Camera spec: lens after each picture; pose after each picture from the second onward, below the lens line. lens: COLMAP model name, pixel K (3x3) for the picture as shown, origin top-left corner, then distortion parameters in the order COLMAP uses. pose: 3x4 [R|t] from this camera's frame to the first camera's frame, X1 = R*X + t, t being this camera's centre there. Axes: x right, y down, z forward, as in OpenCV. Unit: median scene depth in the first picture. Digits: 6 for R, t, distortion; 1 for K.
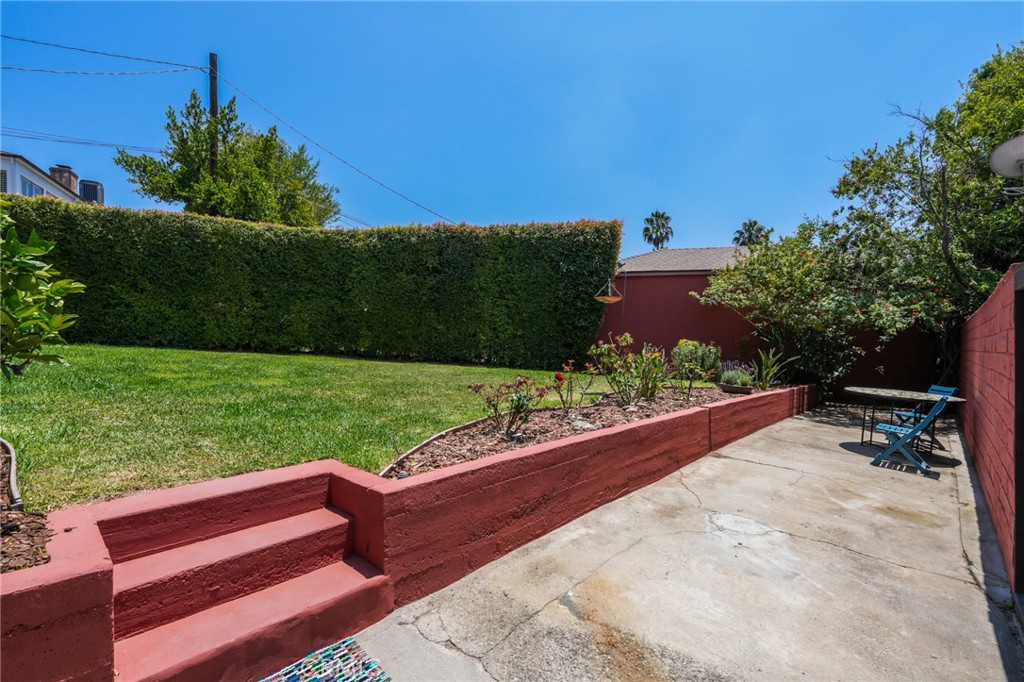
lens RADIAL K [[442.5, 0, 510.0], [0, 442.5, 343.0], [0, 0, 1]] dist [-0.003255, -0.000141]
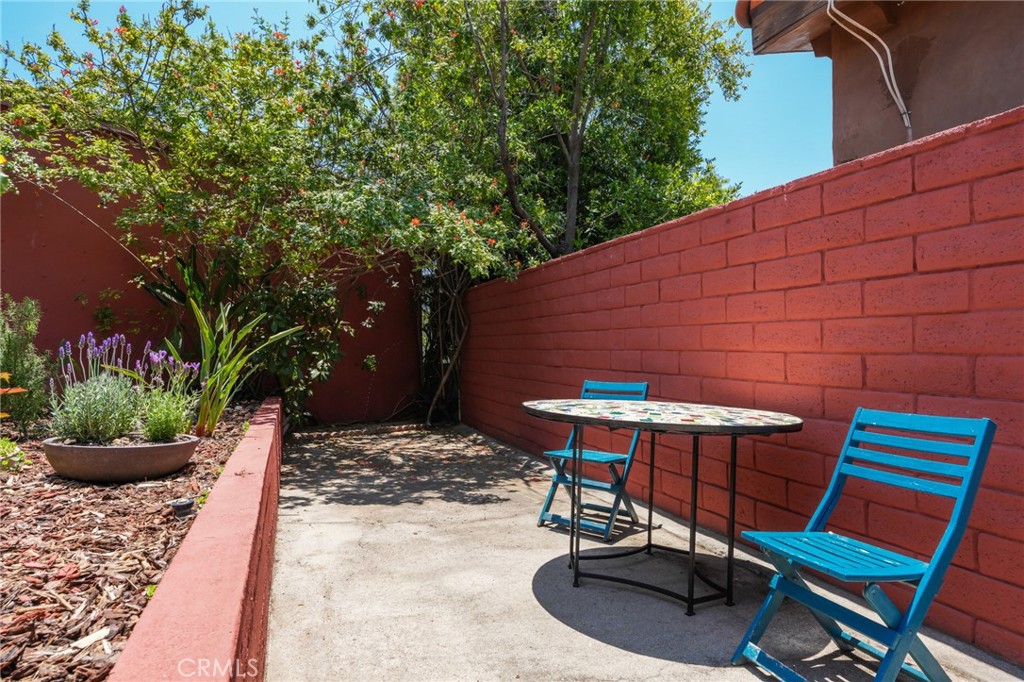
lens RADIAL K [[588.1, 0, 510.6], [0, 588.1, 342.0], [0, 0, 1]] dist [-0.001344, -0.000035]
pose [[0.431955, -0.006119, 0.901874, 0.301583], [0.001705, 0.999981, 0.005968, 0.039679], [-0.901894, -0.001041, 0.431957, 0.637104]]
